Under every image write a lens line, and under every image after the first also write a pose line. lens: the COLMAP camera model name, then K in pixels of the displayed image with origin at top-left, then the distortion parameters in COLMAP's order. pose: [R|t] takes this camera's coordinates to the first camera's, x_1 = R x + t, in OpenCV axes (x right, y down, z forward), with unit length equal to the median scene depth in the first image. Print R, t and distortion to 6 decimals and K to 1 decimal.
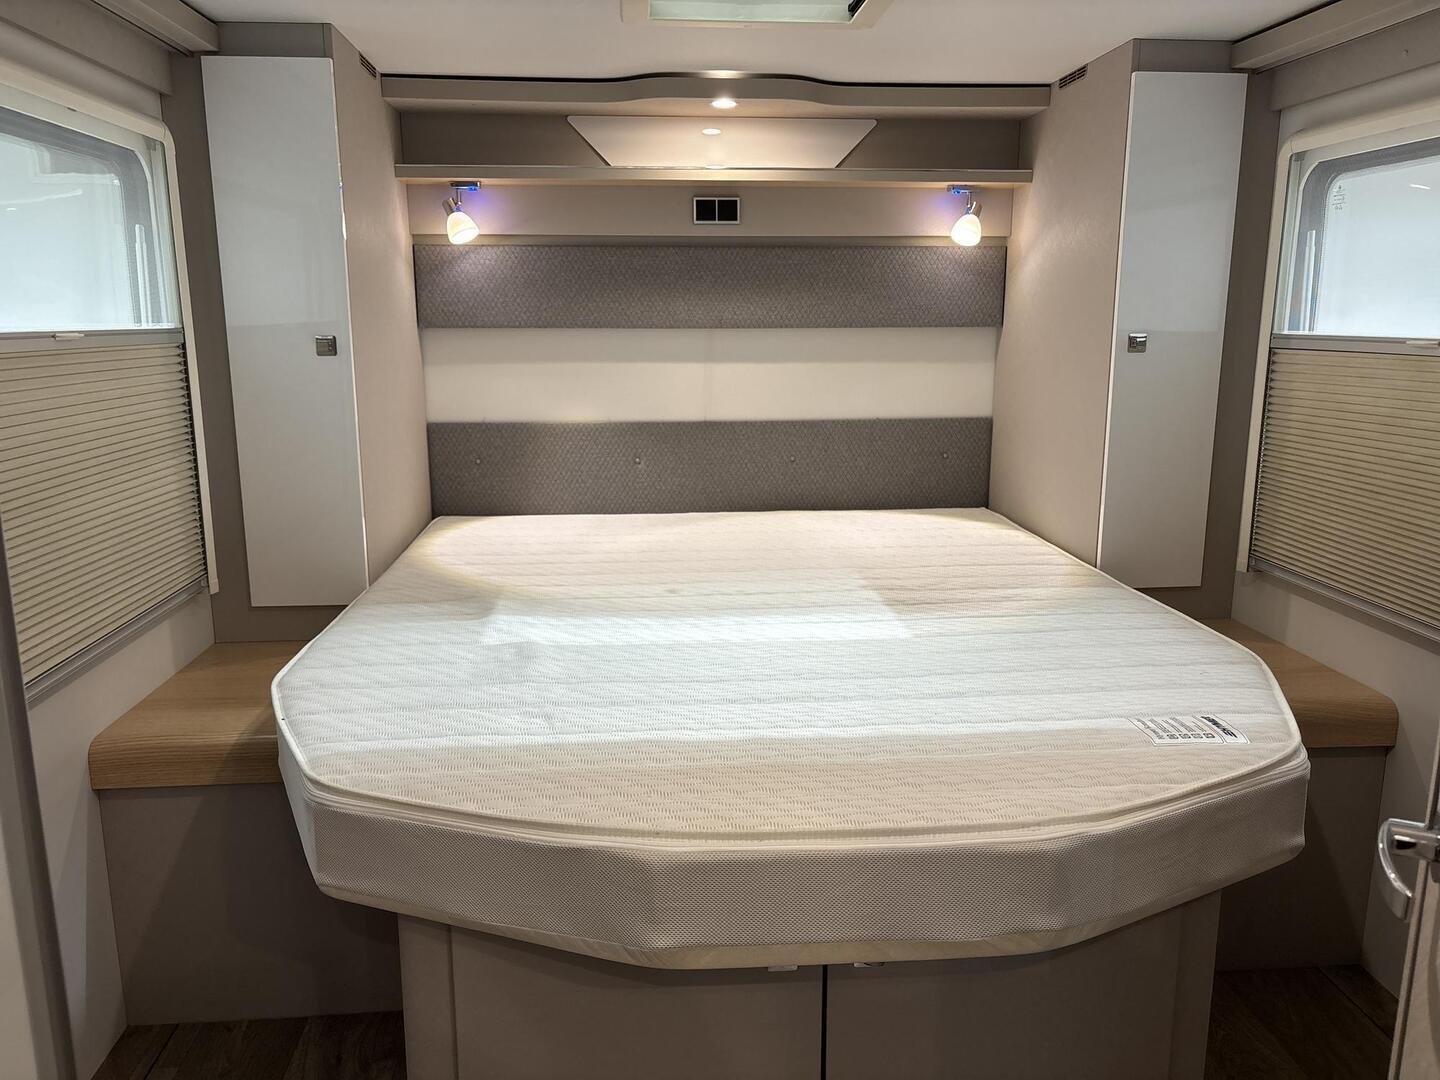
lens RADIAL K [[1098.1, 0, 721.9], [0, 1098.1, 551.1], [0, 0, 1]] dist [0.026416, -0.034871]
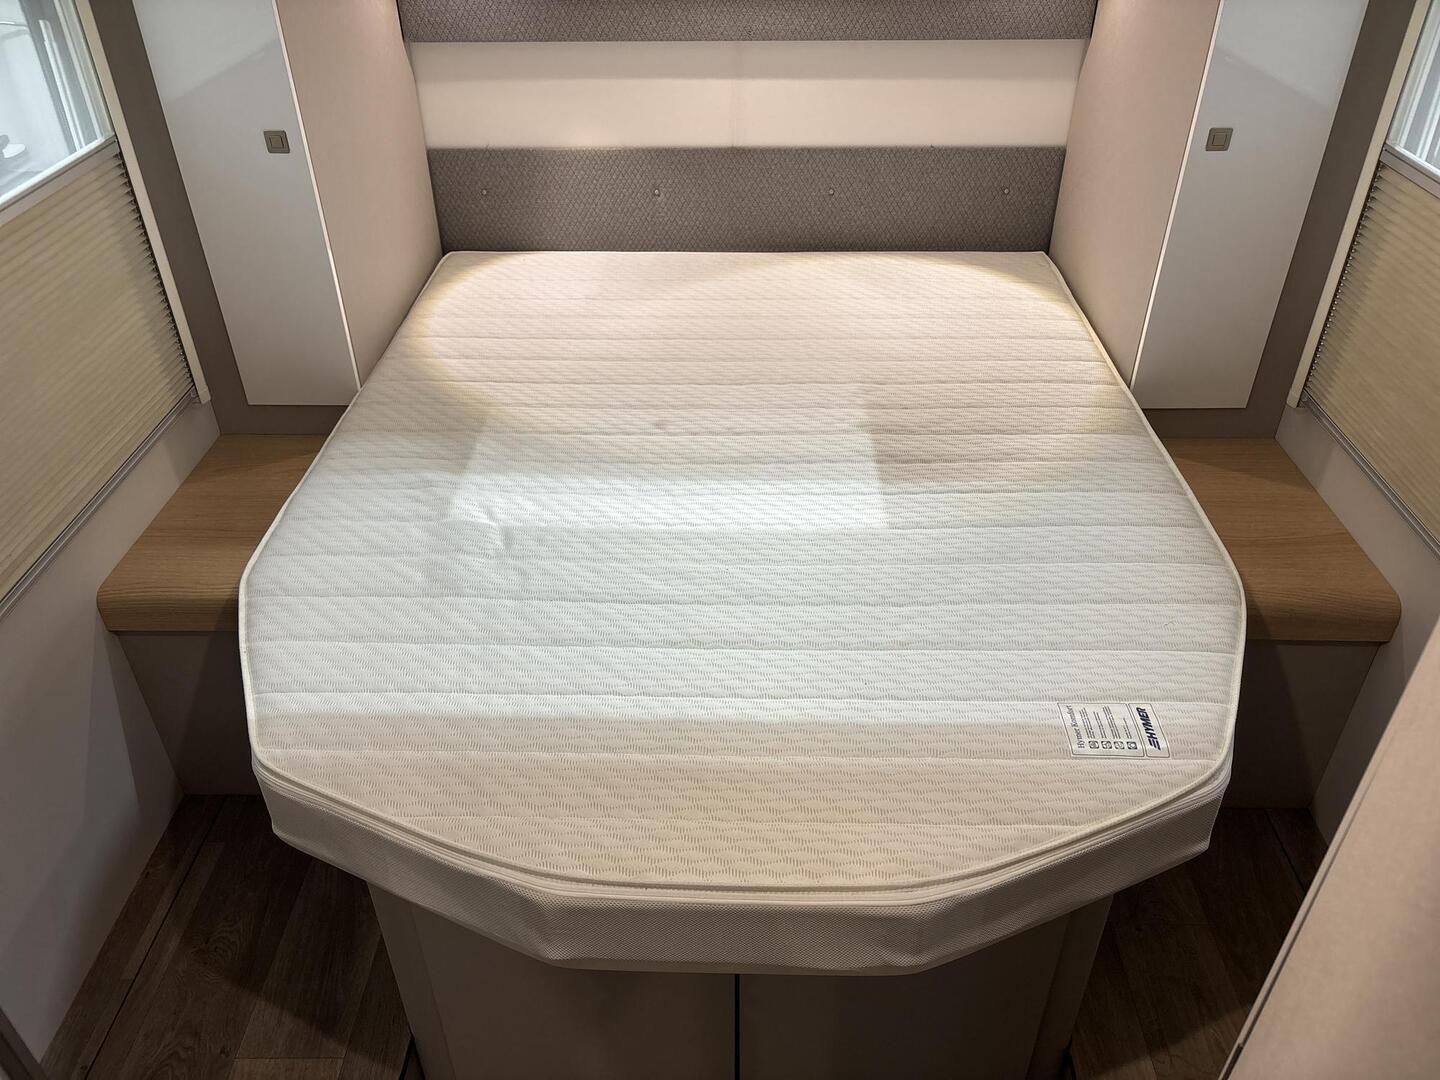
lens RADIAL K [[1098.1, 0, 719.4], [0, 1098.1, 546.6], [0, 0, 1]] dist [0.026416, -0.034871]
pose [[0.994618, 0.055277, -0.087638, 0.097030], [-0.015639, 0.916207, 0.400401, -0.249487], [0.102428, -0.396875, 0.912140, 0.084680]]
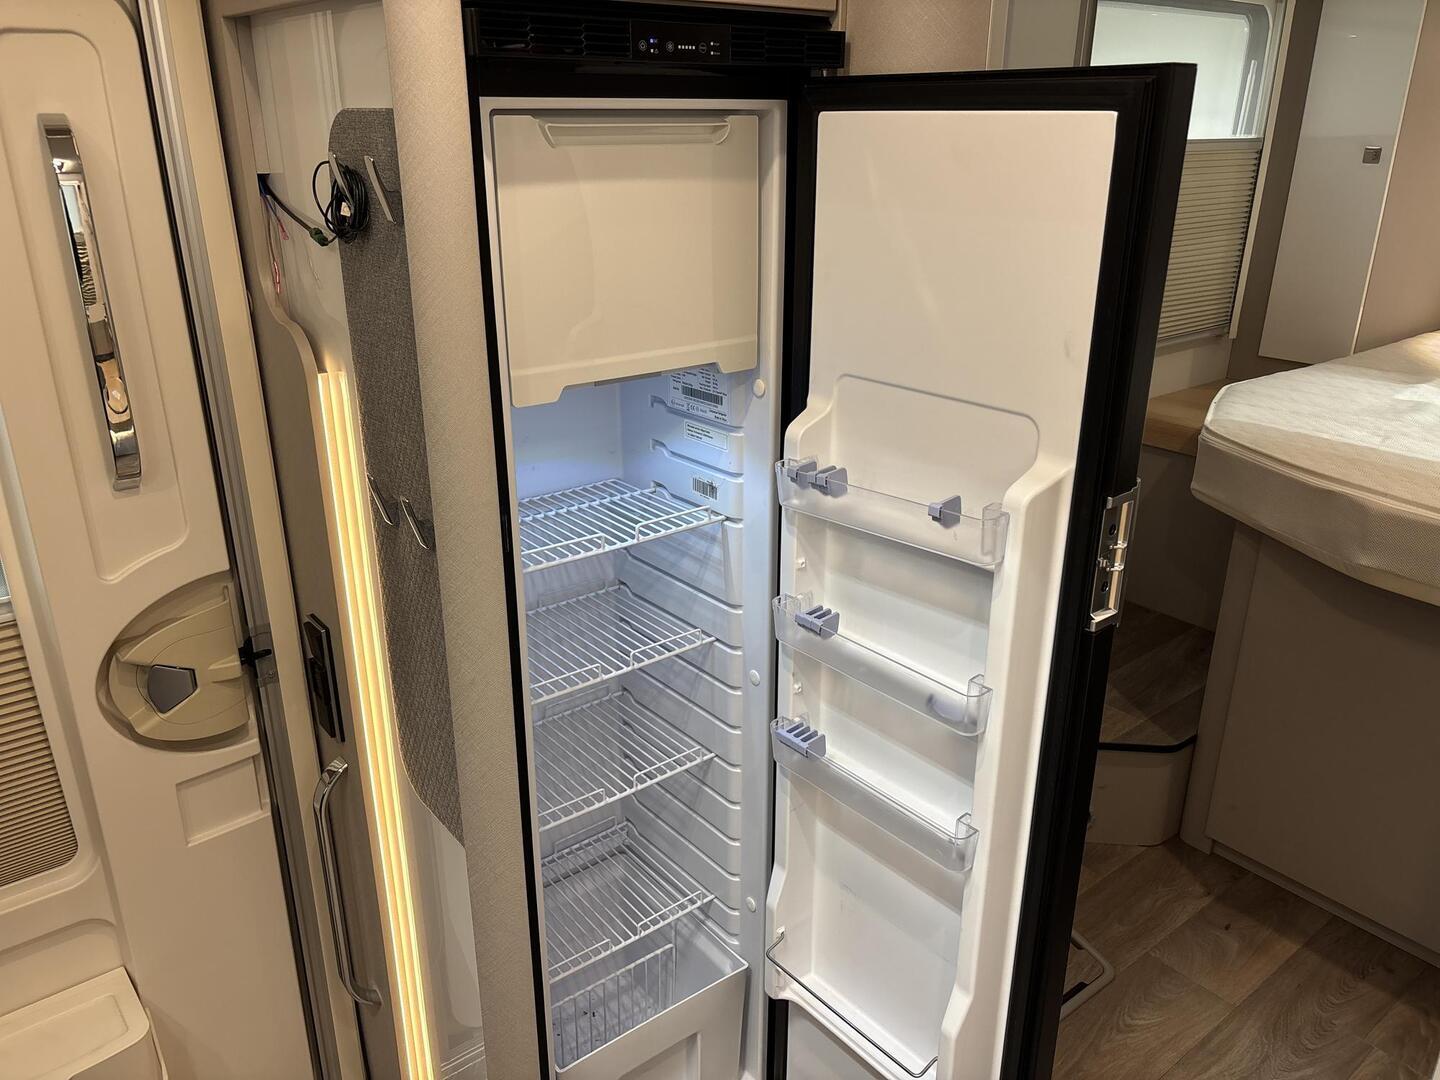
lens RADIAL K [[1098.1, 0, 722.4], [0, 1098.1, 541.9], [0, 0, 1]] dist [0.026416, -0.034871]
pose [[0.559700, 0.301817, -0.771779, 0.328591], [-0.177228, 0.953366, 0.244302, 0.057491], [0.809522, 0.000045, 0.587089, -0.334771]]
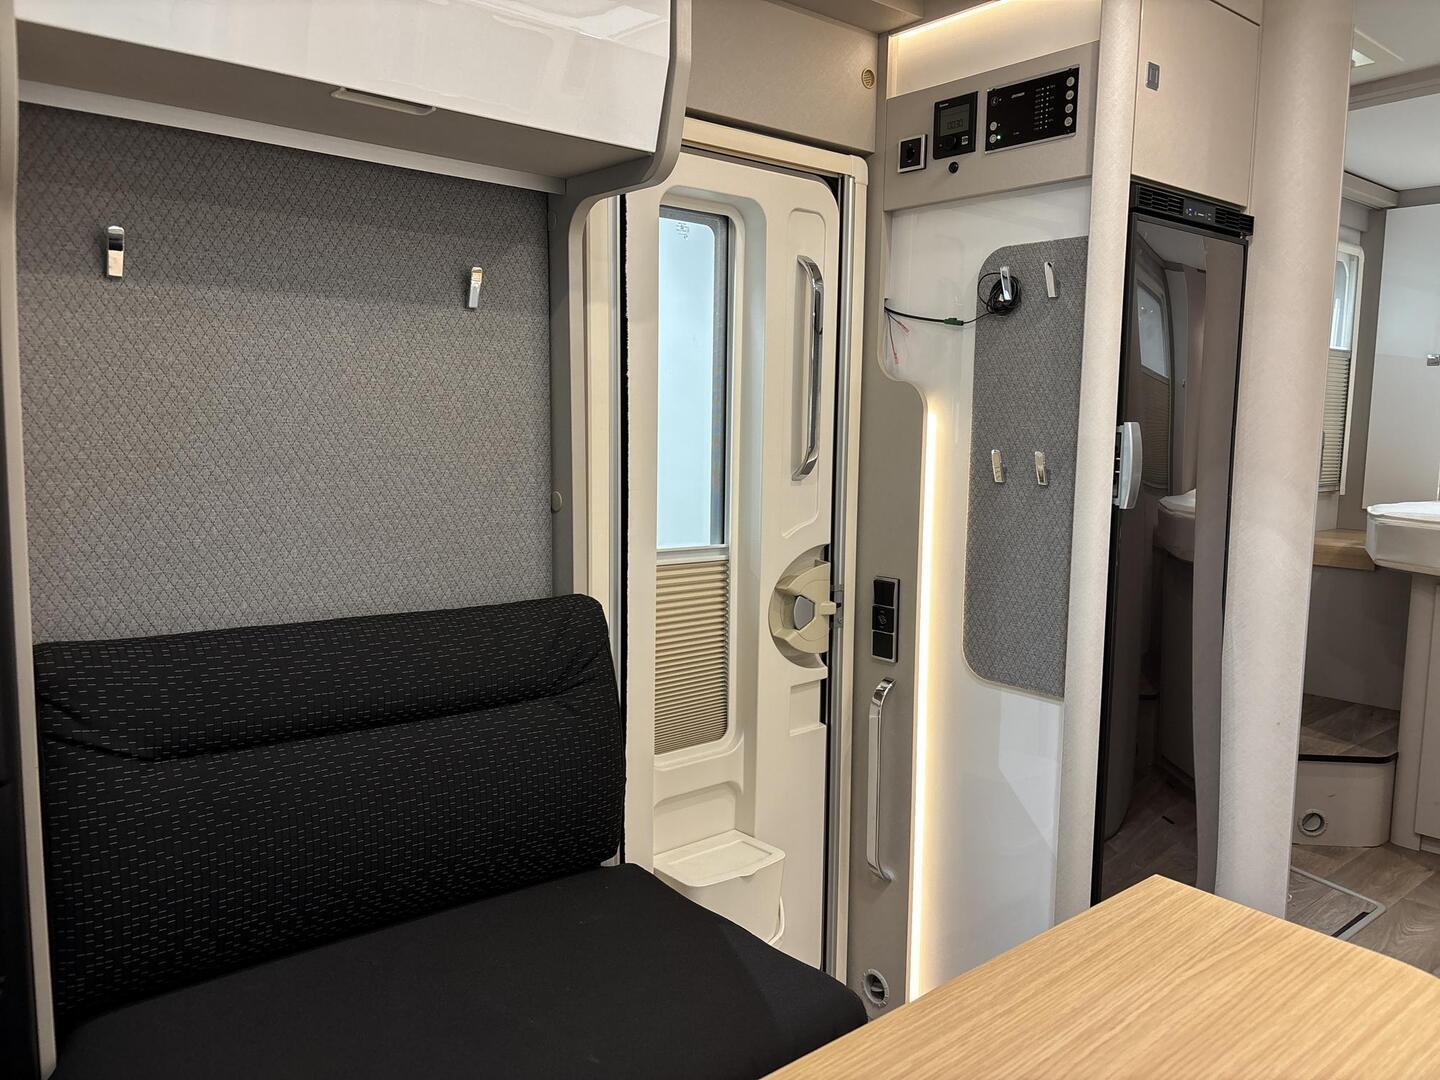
lens RADIAL K [[1098.1, 0, 712.0], [0, 1098.1, 545.6], [0, 0, 1]] dist [0.026416, -0.034871]
pose [[0.585412, 0.100825, -0.804442, 0.411086], [-0.184819, 0.982707, -0.011329, 0.336892], [0.789389, 0.155308, 0.593923, -0.904335]]
